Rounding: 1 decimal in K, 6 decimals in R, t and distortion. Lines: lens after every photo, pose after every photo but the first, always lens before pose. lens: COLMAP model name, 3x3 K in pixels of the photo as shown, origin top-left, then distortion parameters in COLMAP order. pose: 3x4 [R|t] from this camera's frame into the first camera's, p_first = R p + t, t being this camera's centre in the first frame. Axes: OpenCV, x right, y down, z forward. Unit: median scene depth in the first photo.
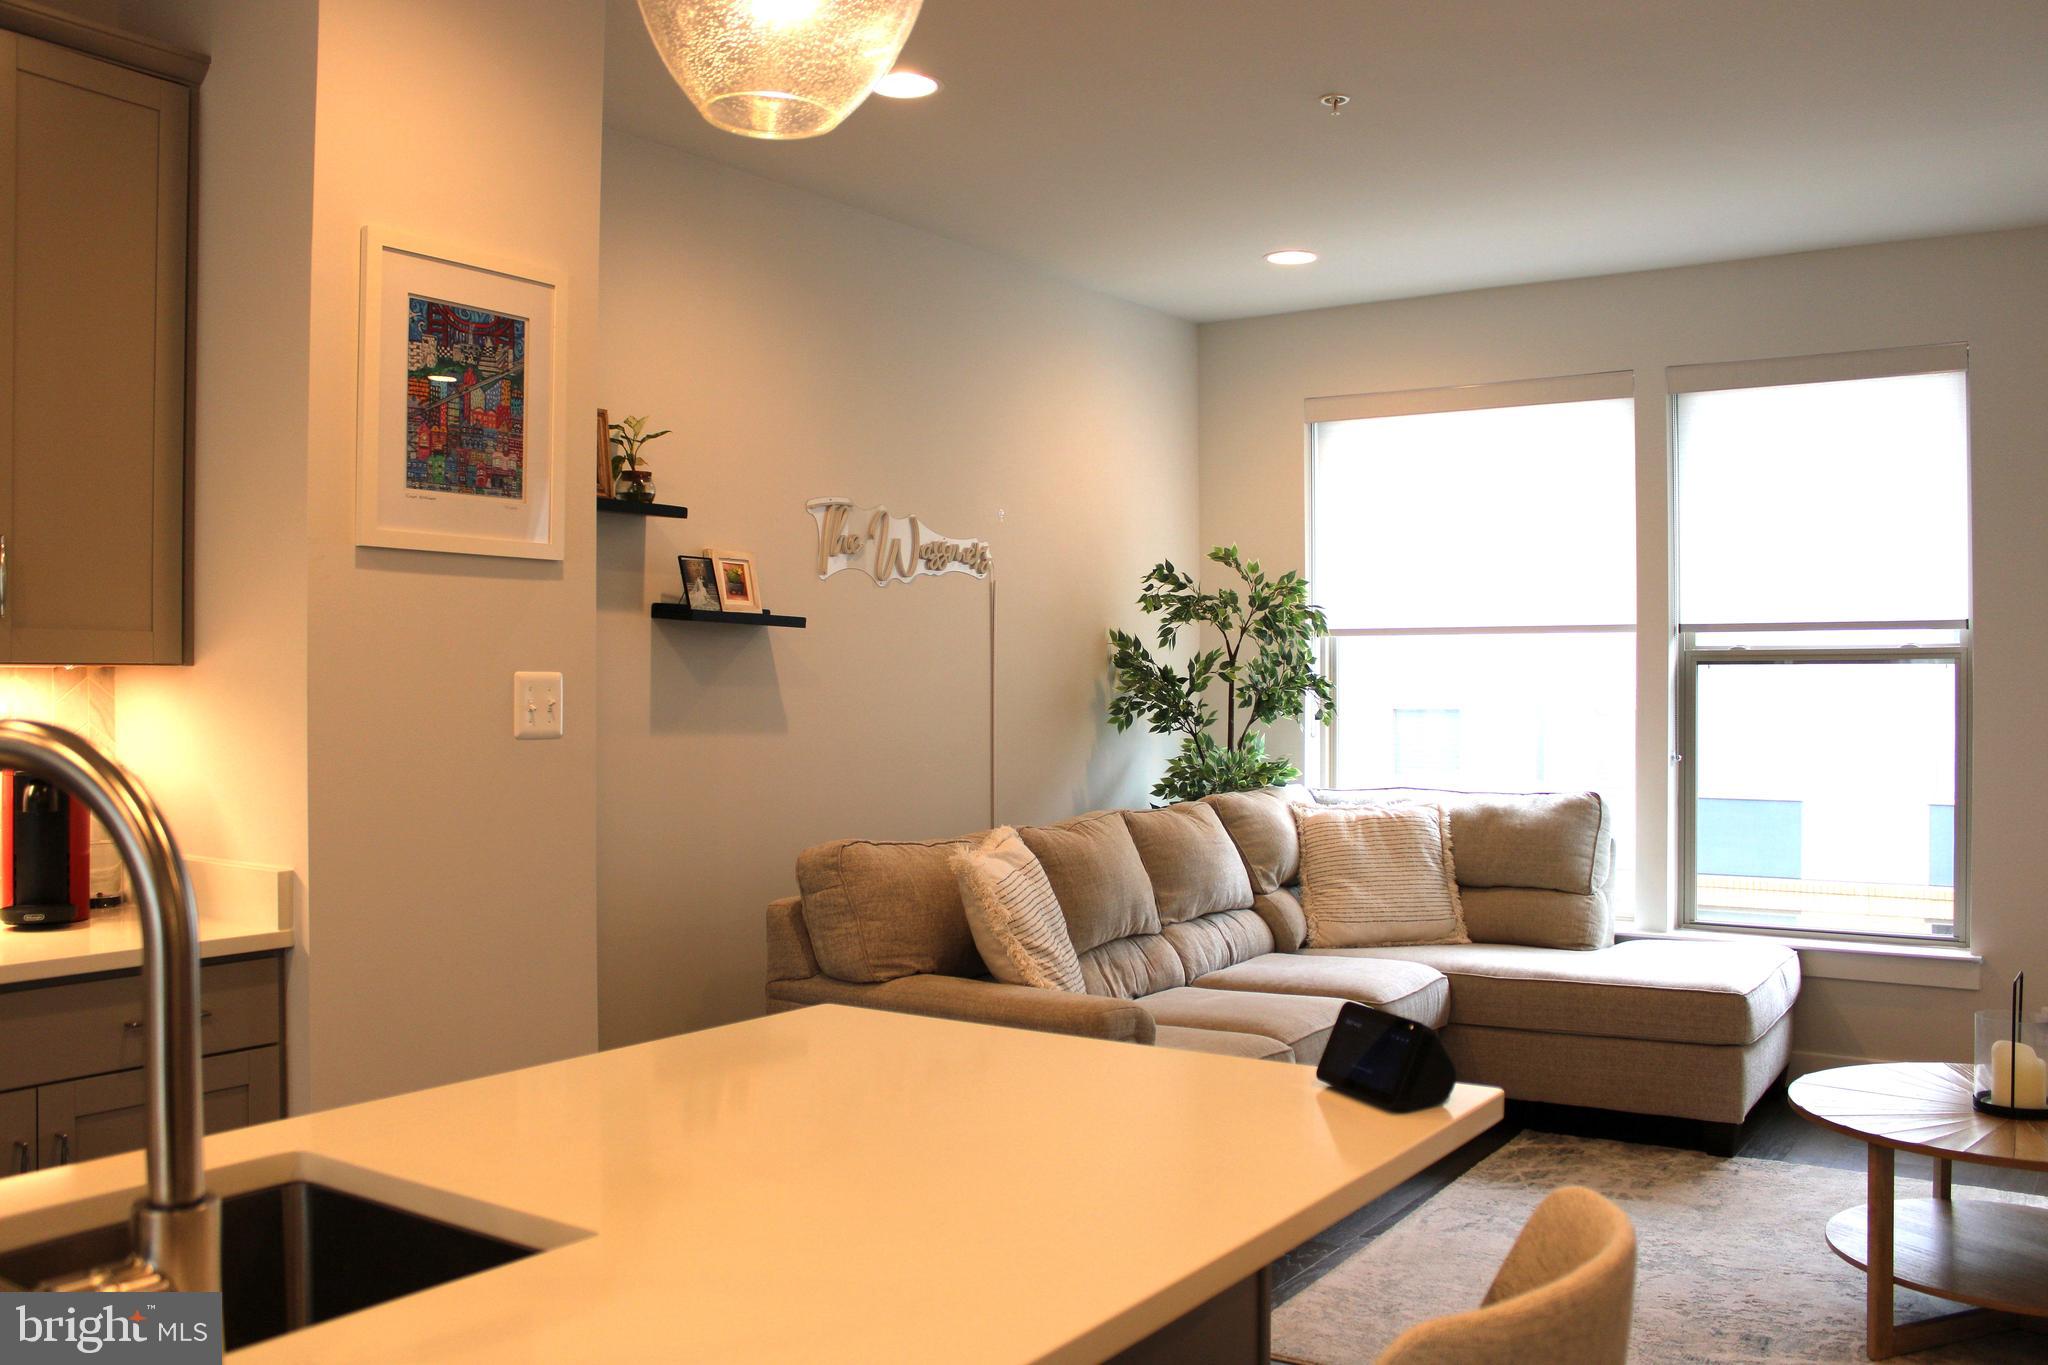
lens RADIAL K [[1768.4, 0, 1024.0], [0, 1768.4, 682.5], [0, 0, 1]] dist [-0.162776, 0.157737]
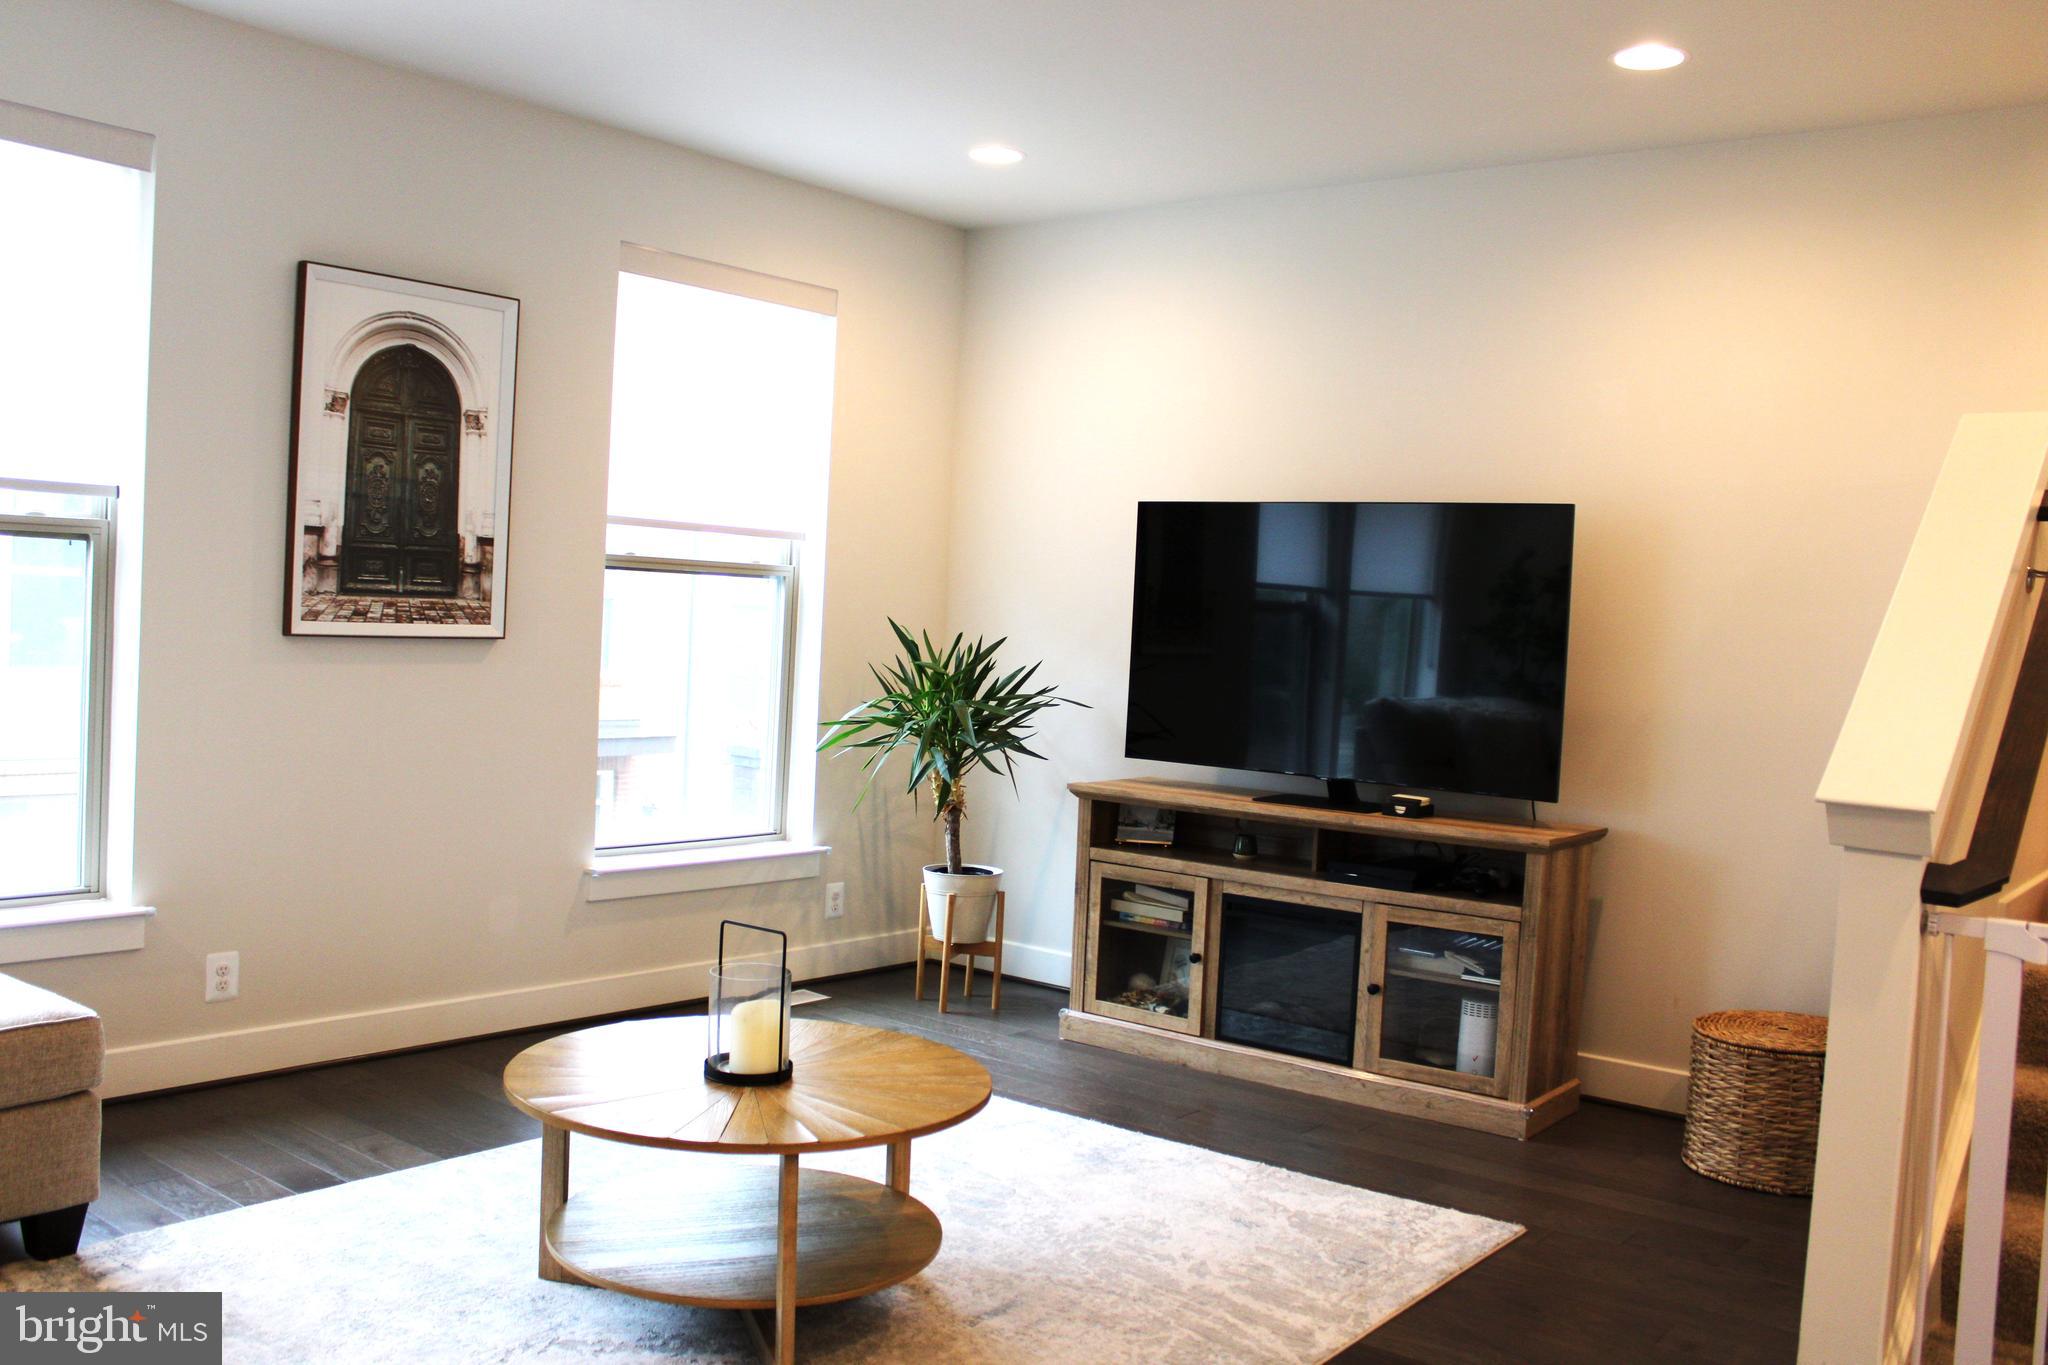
lens RADIAL K [[1768.4, 0, 1024.0], [0, 1768.4, 682.5], [0, 0, 1]] dist [-0.162776, 0.157737]
pose [[0.073129, -0.031127, 0.996837, -0.212199], [-0.052140, 0.998027, 0.034989, 0.004380], [-0.995959, -0.054534, 0.071362, 0.537179]]
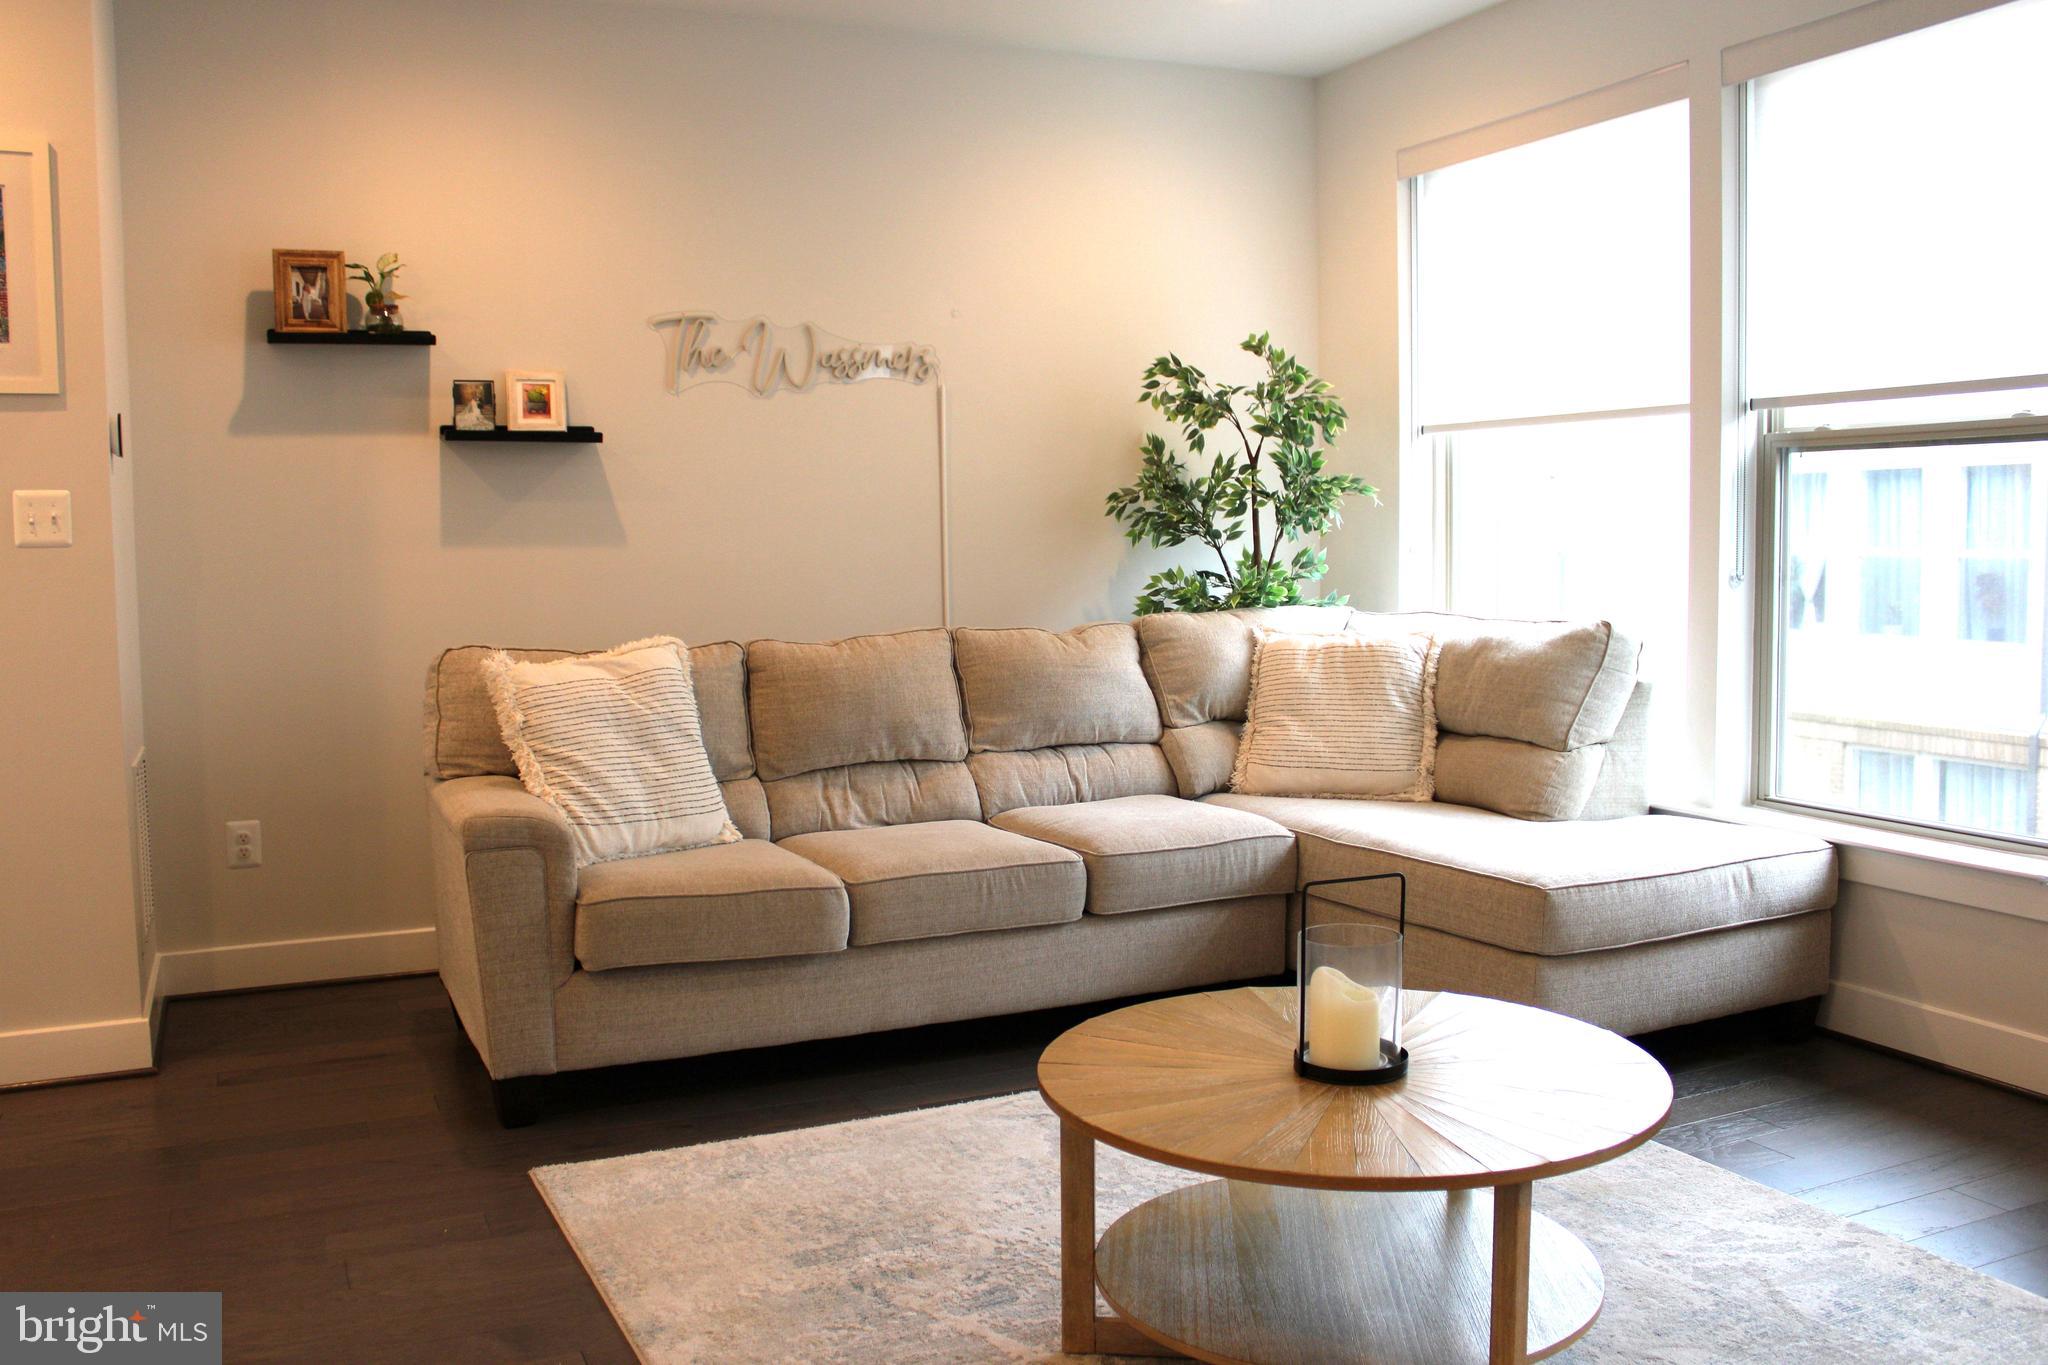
lens RADIAL K [[1768.4, 0, 1024.0], [0, 1768.4, 682.5], [0, 0, 1]] dist [-0.162776, 0.157737]
pose [[0.855649, 0.032849, -0.516513, 0.560034], [0.014931, 0.996002, 0.088078, 0.020113], [0.517341, -0.083076, 0.851738, 0.225780]]
